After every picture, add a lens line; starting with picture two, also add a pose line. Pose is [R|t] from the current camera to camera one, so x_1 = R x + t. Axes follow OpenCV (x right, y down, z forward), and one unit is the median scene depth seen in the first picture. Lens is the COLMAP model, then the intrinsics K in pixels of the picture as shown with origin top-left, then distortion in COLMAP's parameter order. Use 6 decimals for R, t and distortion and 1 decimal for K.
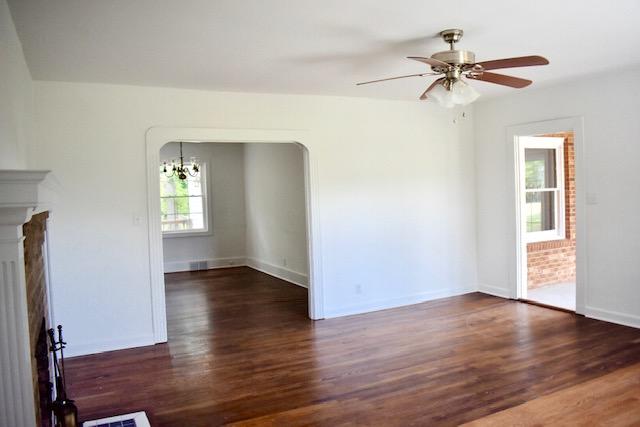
lens RADIAL K [[500.4, 0, 320.0], [0, 500.4, 213.5], [0, 0, 1]] dist [-0.085818, 0.014771]
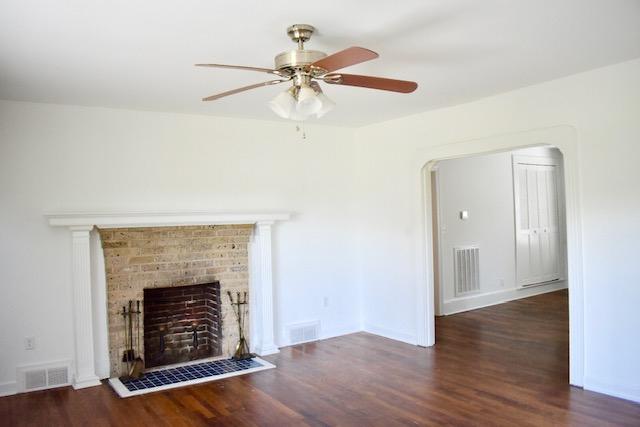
lens RADIAL K [[500.4, 0, 320.0], [0, 500.4, 213.5], [0, 0, 1]] dist [-0.085818, 0.014771]
pose [[0.137546, 0.026283, -0.990147, 0.477523], [-0.016106, 0.999575, 0.024296, -0.035744], [0.990364, 0.012605, 0.137911, 0.405135]]
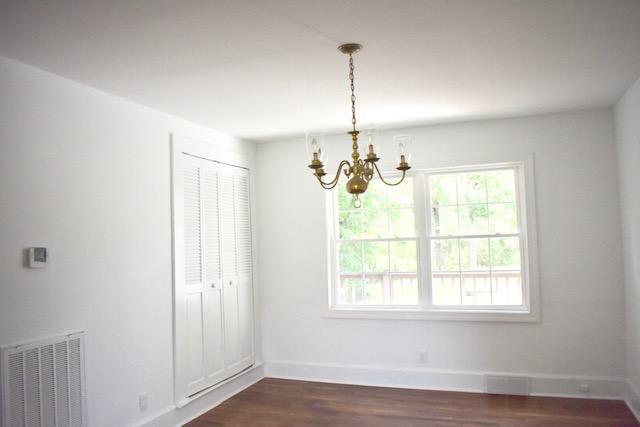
lens RADIAL K [[500.4, 0, 320.0], [0, 500.4, 213.5], [0, 0, 1]] dist [-0.085818, 0.014771]
pose [[0.682816, -0.019982, -0.730317, -0.034036], [-0.030177, 0.998001, -0.055521, -0.032728], [0.729967, 0.059950, 0.680848, 0.724675]]
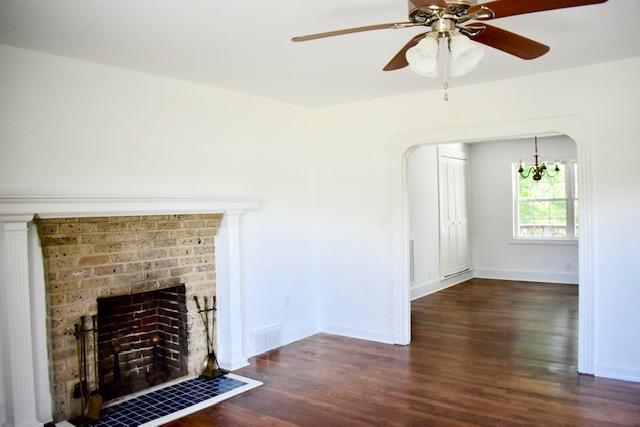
lens RADIAL K [[500.4, 0, 320.0], [0, 500.4, 213.5], [0, 0, 1]] dist [-0.085818, 0.014771]
pose [[0.439346, 0.040195, -0.897418, 0.340881], [-0.029990, 0.999098, 0.030068, -0.023337], [0.897817, 0.013703, 0.440155, 0.256145]]
